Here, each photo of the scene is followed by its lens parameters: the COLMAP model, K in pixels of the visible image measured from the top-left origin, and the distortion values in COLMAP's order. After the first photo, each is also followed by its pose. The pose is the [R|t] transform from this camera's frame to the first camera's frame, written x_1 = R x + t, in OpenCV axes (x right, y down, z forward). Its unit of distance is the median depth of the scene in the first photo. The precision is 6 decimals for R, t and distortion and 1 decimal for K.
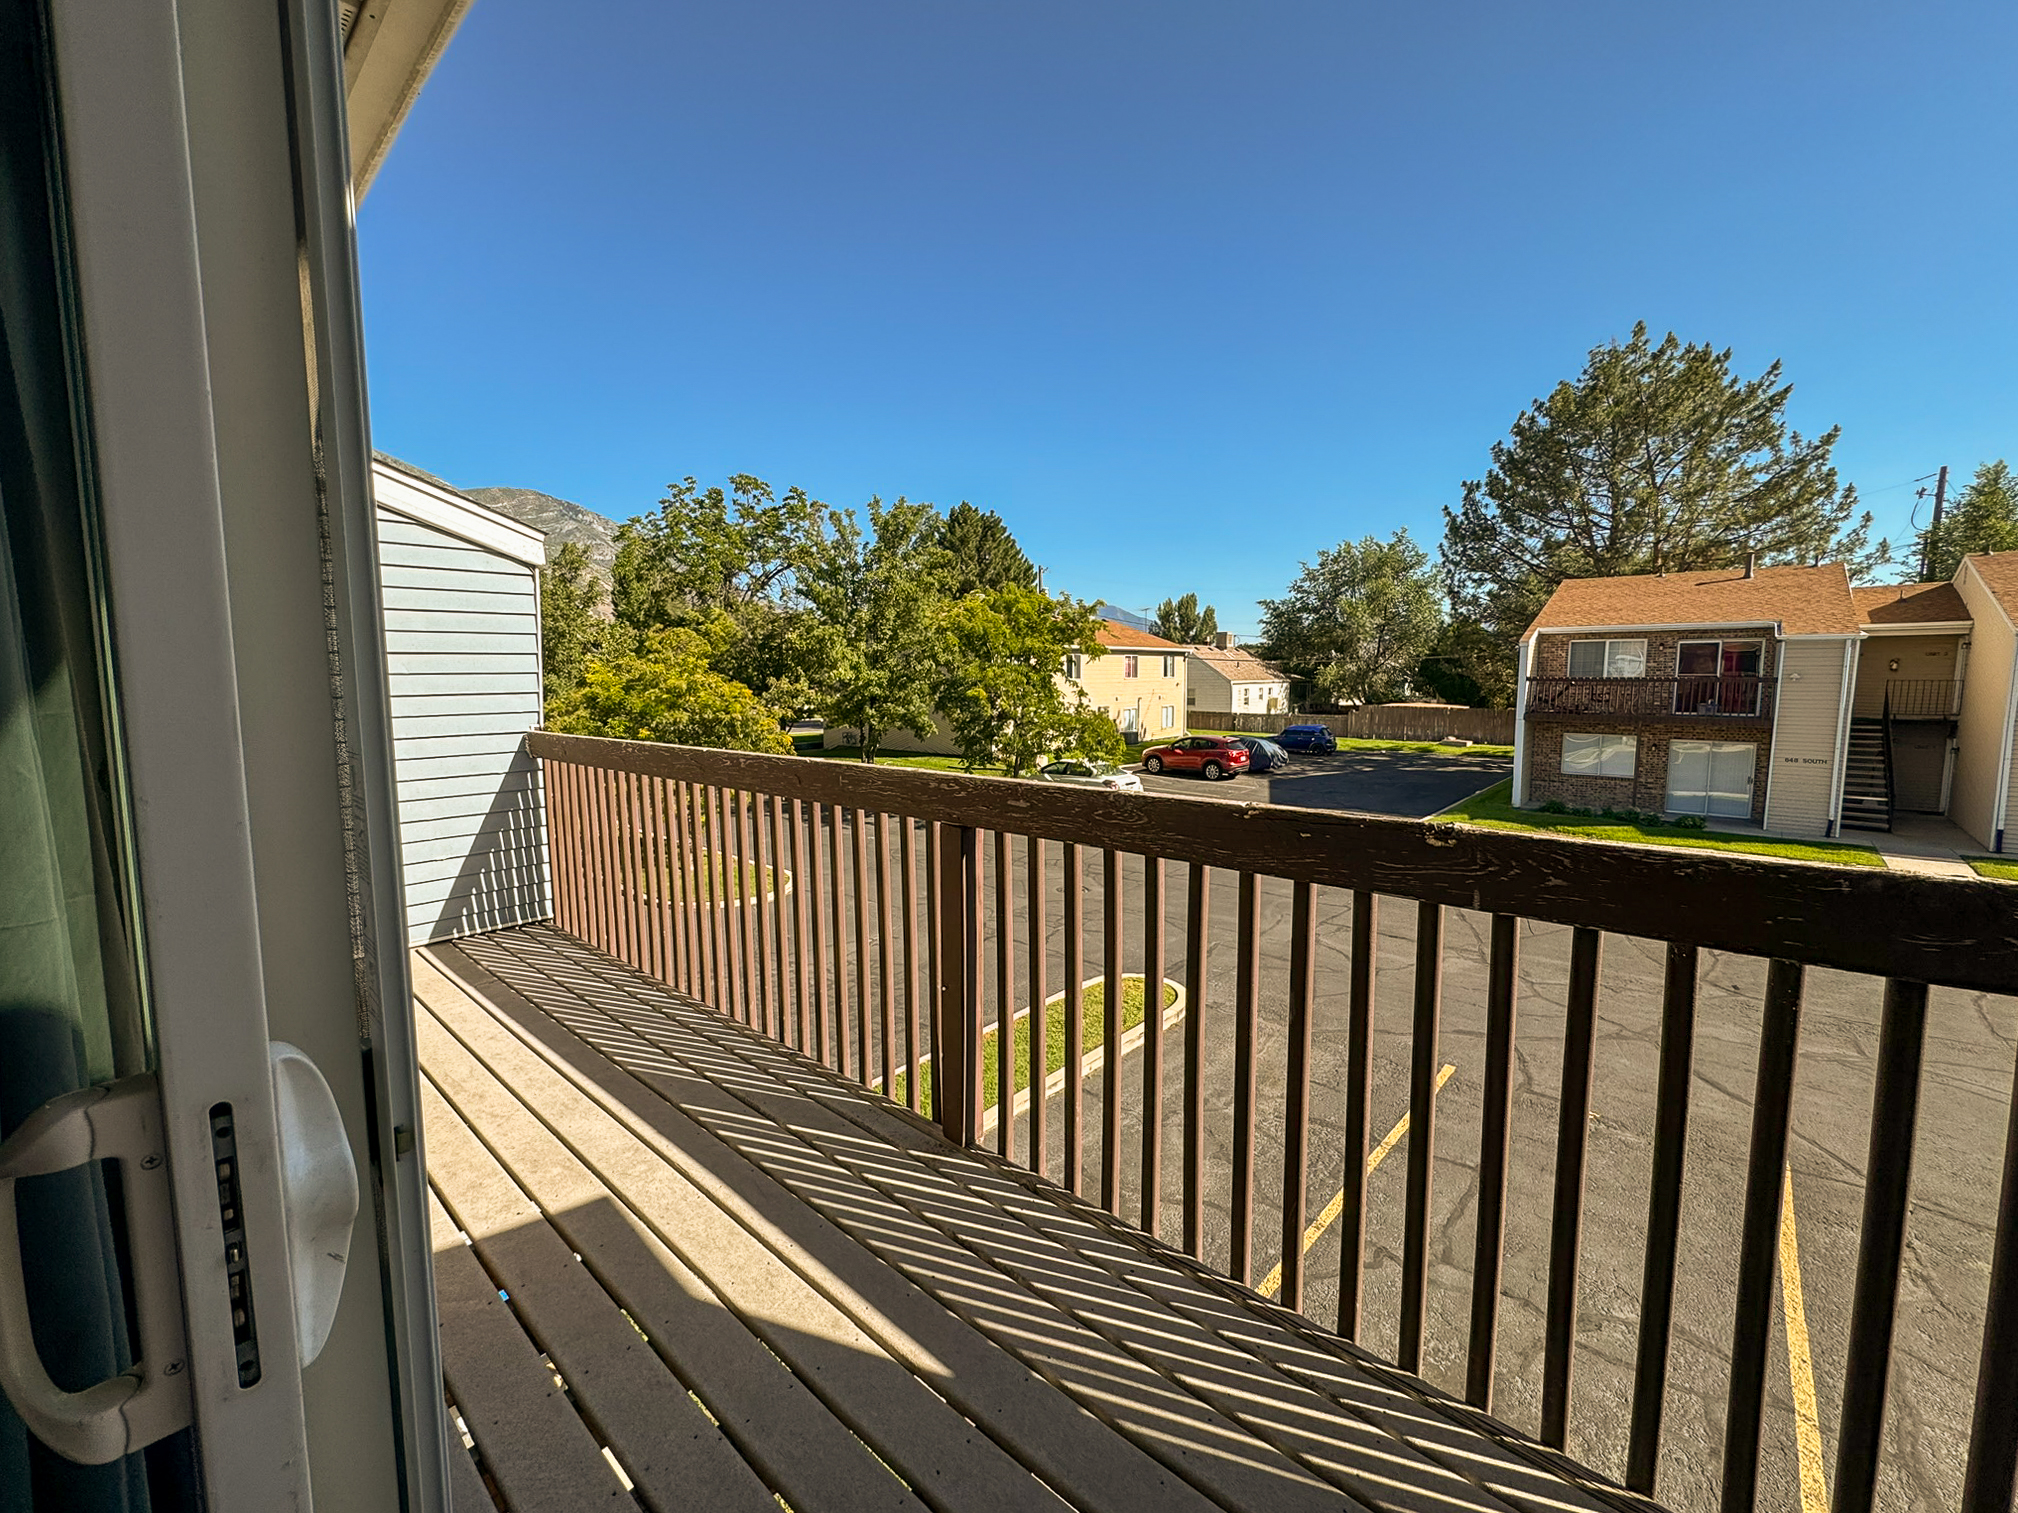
lens RADIAL K [[816.5, 0, 1009.0], [0, 816.5, 756.5], [0, 0, 1]] dist [0.000122, 0.000259]
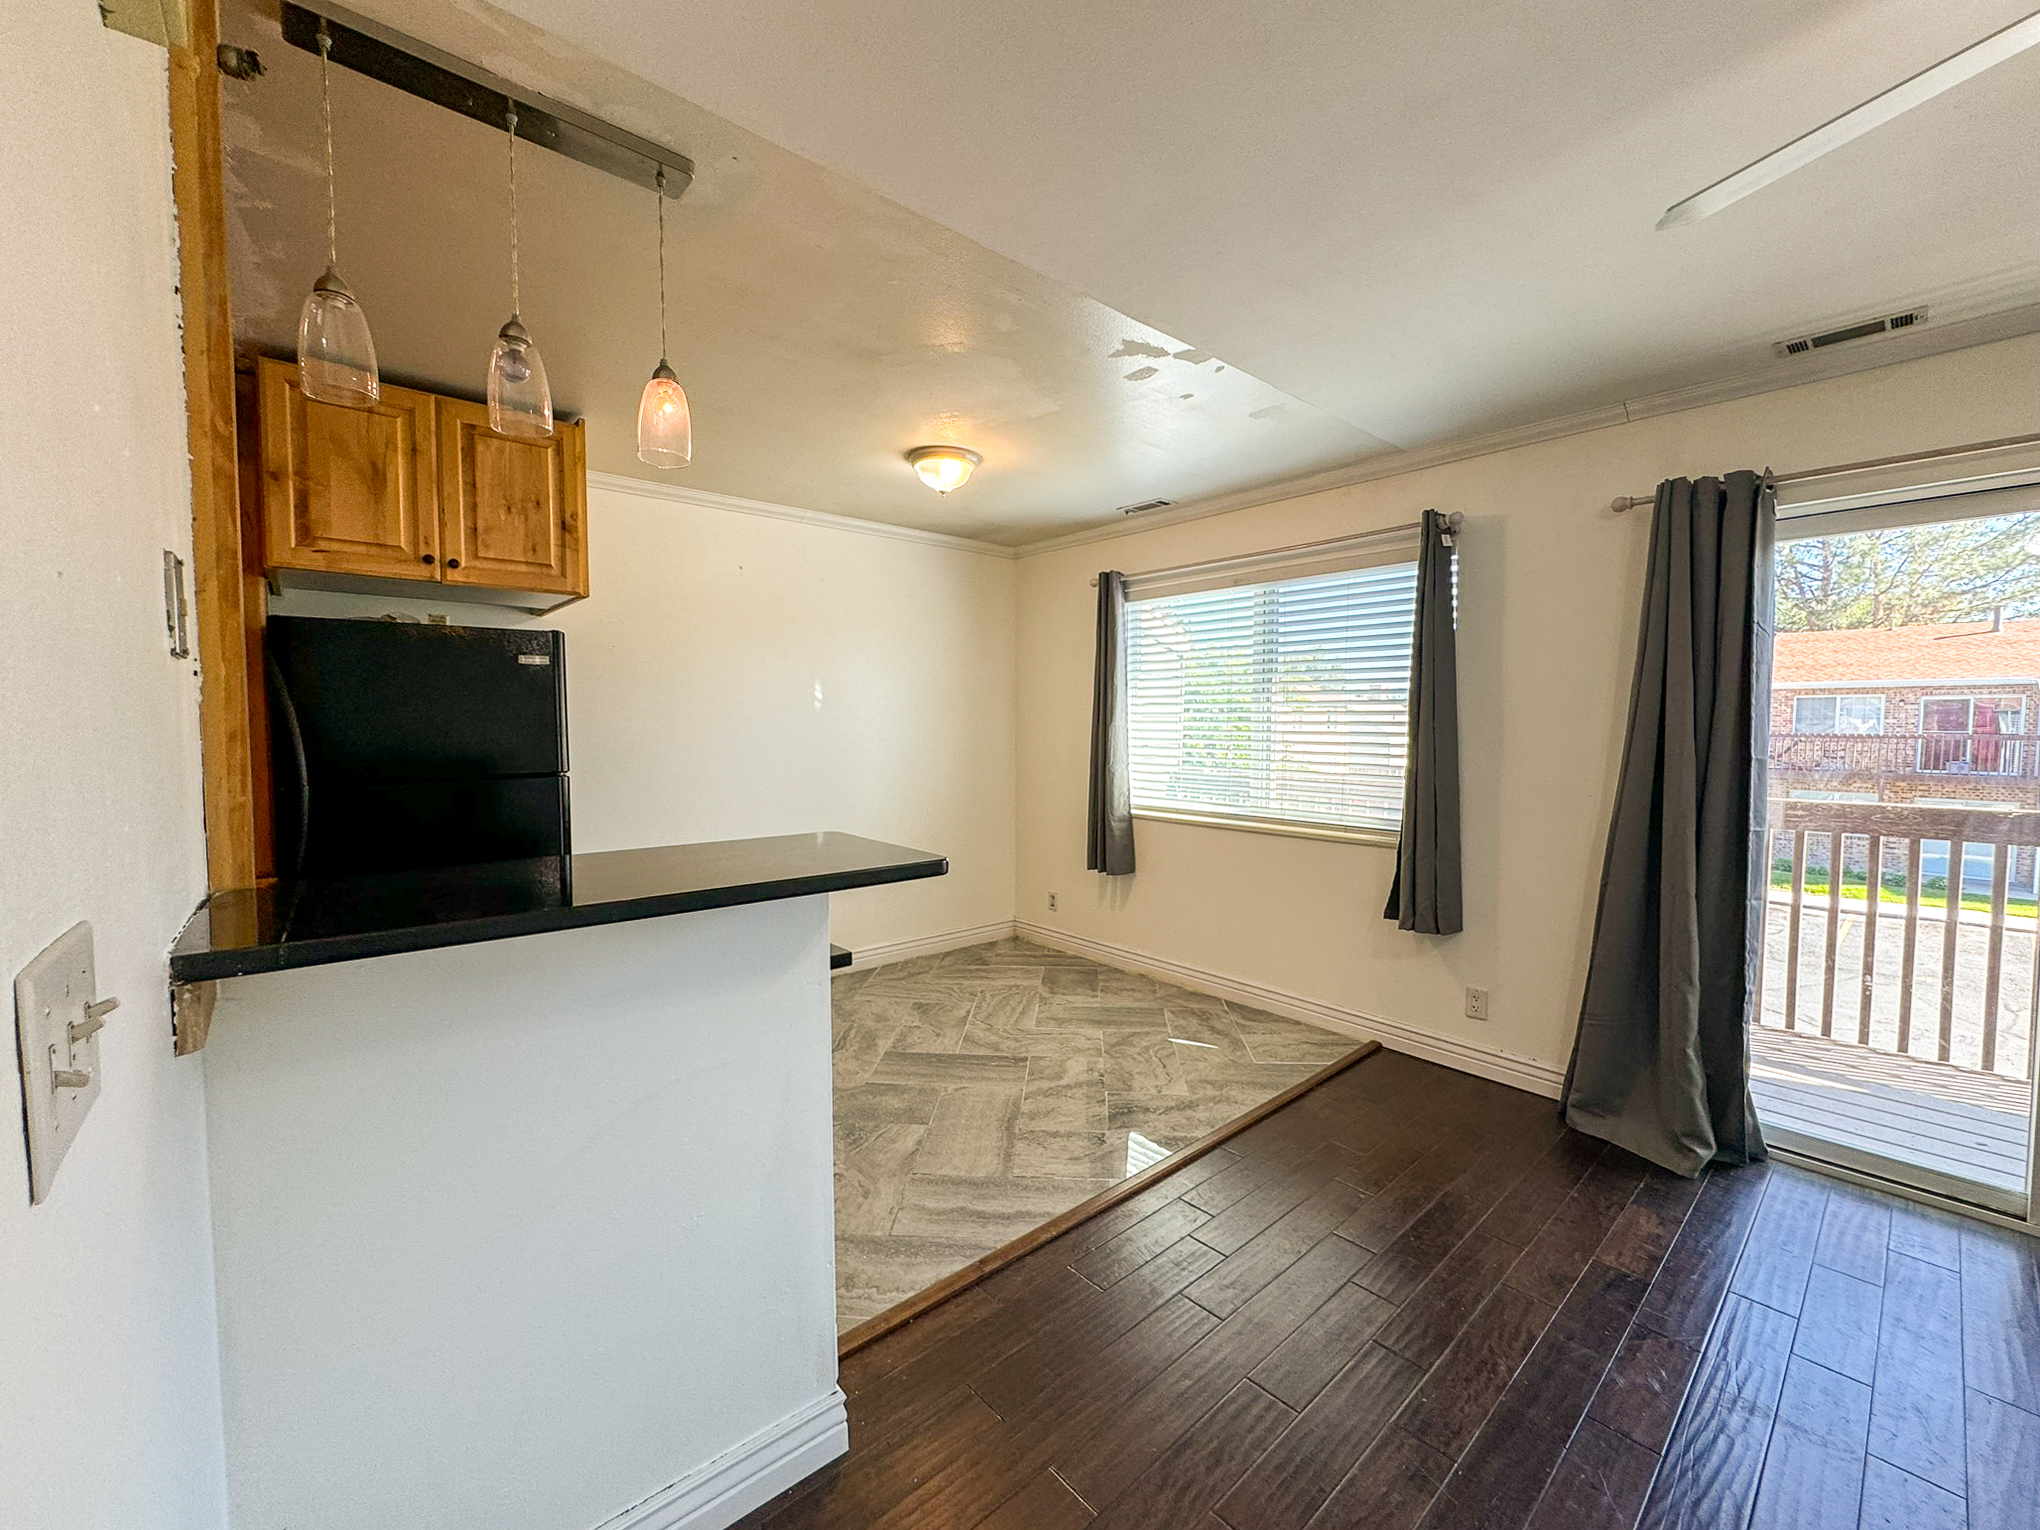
lens RADIAL K [[821.1, 0, 1020.0], [0, 821.1, 765.0], [0, 0, 1]] dist [-0.000060, 0.000322]
pose [[0.993467, 0.013449, -0.113328, -0.118976], [-0.019135, 0.998604, -0.049242, 0.006343], [0.112507, 0.051089, 0.992337, -0.073940]]
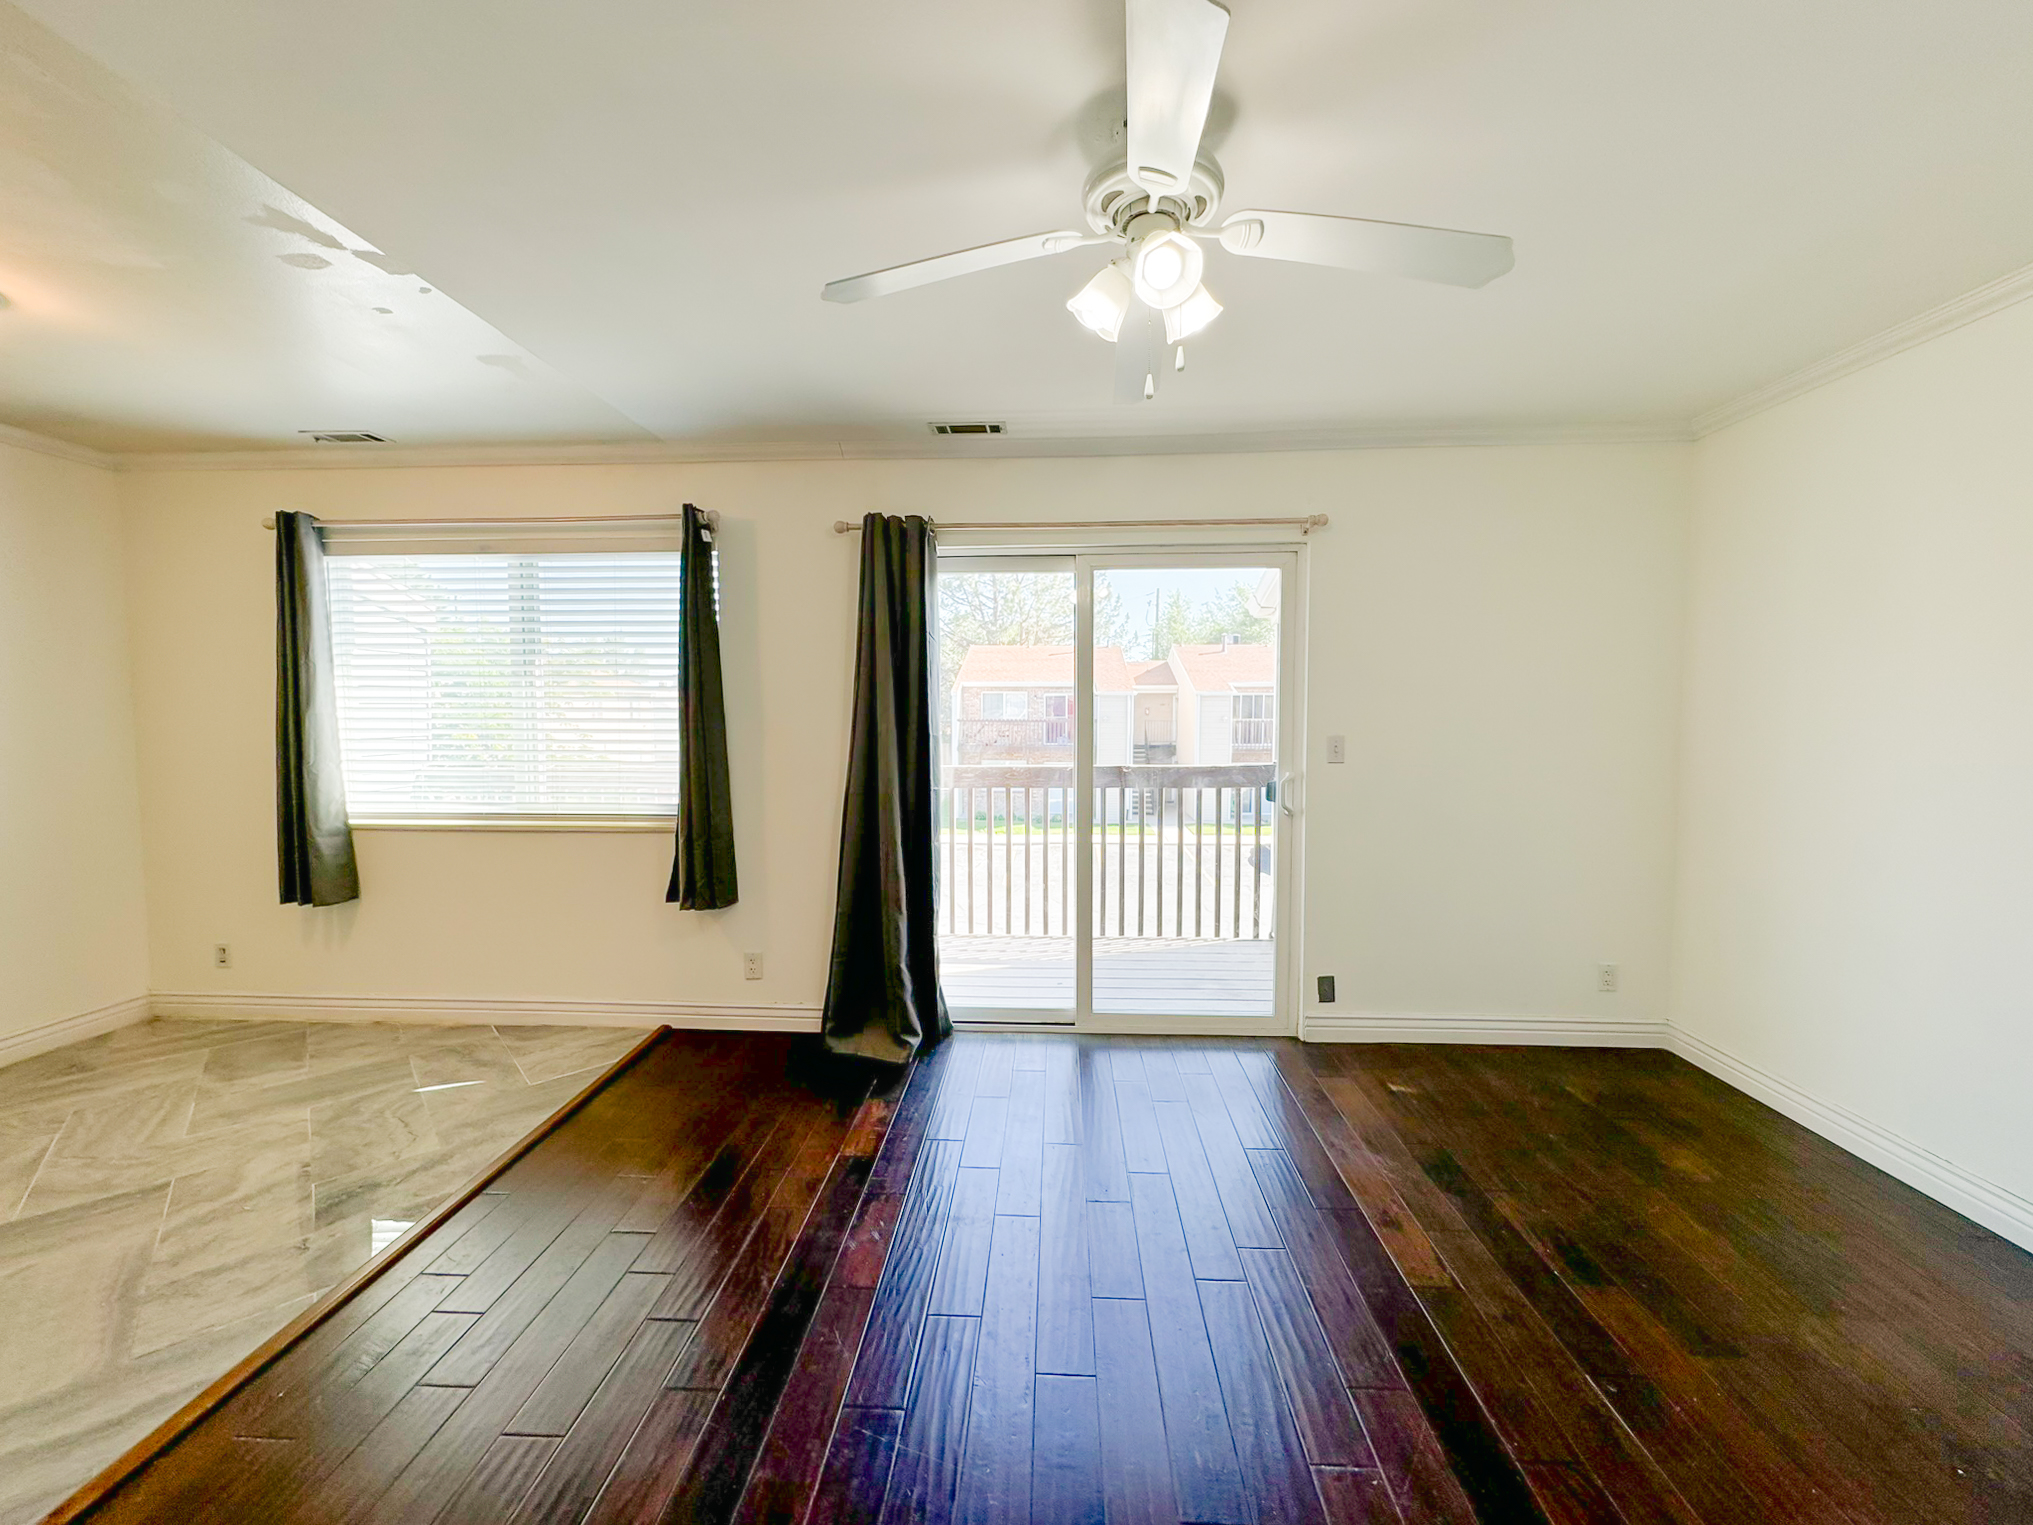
lens RADIAL K [[822.6, 0, 1016.5], [0, 822.6, 762.5], [0, 0, 1]] dist [0.000122, 0.000259]
pose [[0.777587, -0.032711, 0.627923, -0.114317], [0.059942, 0.997954, -0.022243, 0.007024], [-0.625911, 0.054935, 0.777957, -0.076208]]
